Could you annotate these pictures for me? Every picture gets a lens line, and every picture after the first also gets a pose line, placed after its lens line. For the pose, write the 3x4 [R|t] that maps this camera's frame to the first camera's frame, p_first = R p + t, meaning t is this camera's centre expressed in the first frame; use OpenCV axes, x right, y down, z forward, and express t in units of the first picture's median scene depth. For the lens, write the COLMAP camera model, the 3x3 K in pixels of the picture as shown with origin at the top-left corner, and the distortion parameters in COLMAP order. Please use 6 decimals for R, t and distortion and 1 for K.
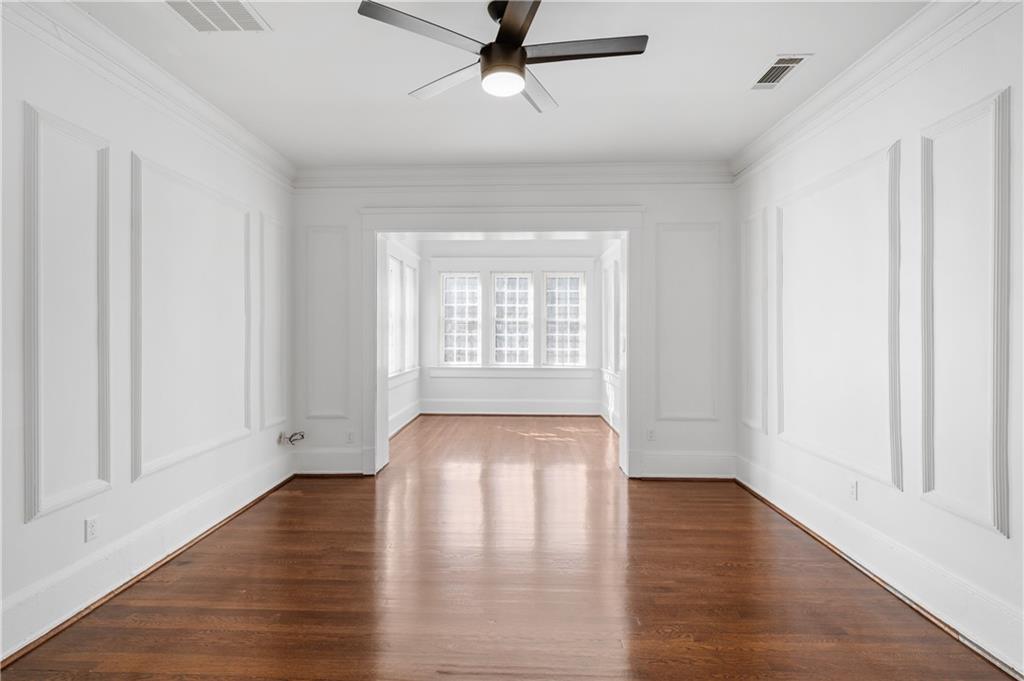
lens RADIAL K [[484.2, 0, 510.3], [0, 484.2, 333.4], [0, 0, 1]] dist [-0.001247, -0.000211]
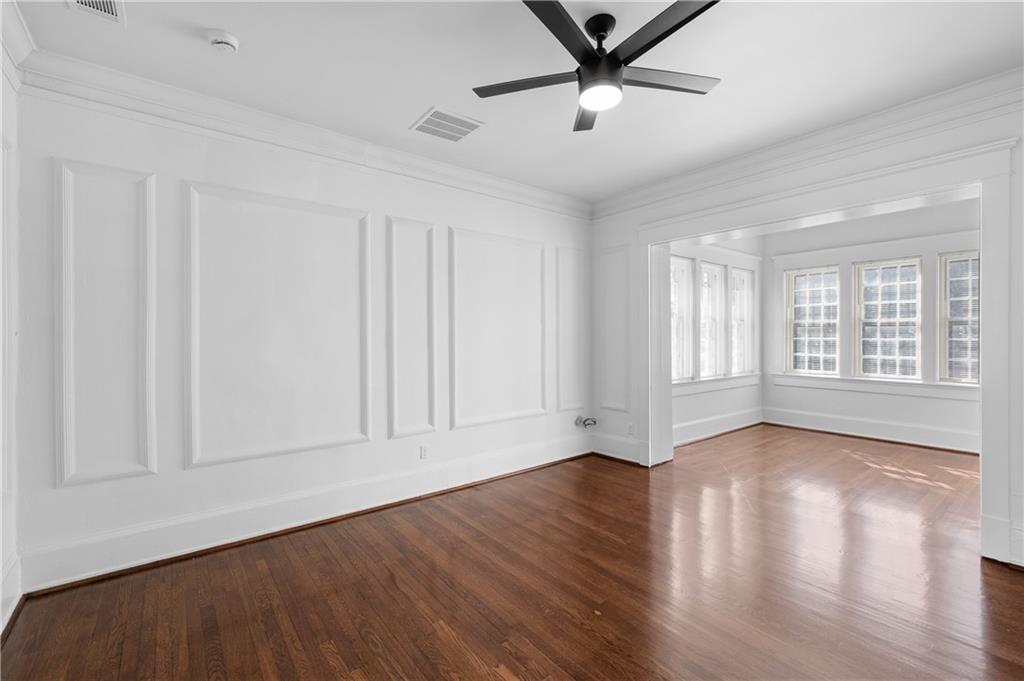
lens RADIAL K [[444.6, 0, 515.8], [0, 444.6, 336.4], [0, 0, 1]] dist [0.000068, 0.000148]
pose [[0.644120, -0.002744, -0.764920, 0.168233], [0.000537, 0.999995, -0.003135, -0.000286], [0.764925, 0.001609, 0.644118, 0.069607]]
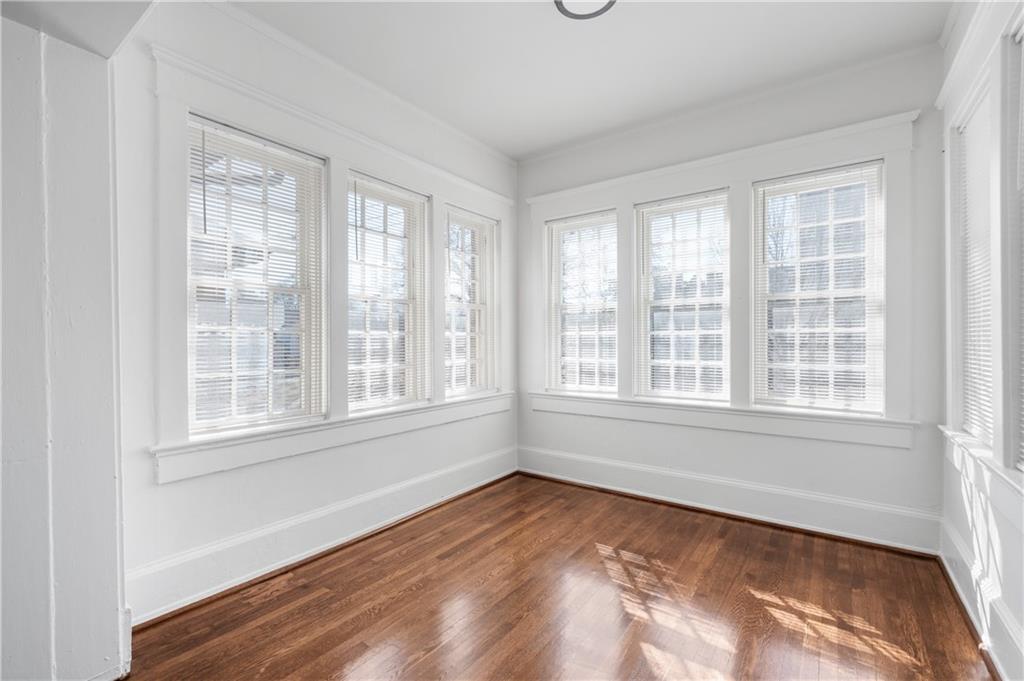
lens RADIAL K [[447.2, 0, 514.9], [0, 447.2, 344.4], [0, 0, 1]] dist [0.000857, 0.000164]
pose [[0.833525, -0.003677, -0.552469, 0.107762], [0.006287, 0.999976, 0.002830, 0.011604], [0.552446, -0.005832, 0.833528, 0.548355]]
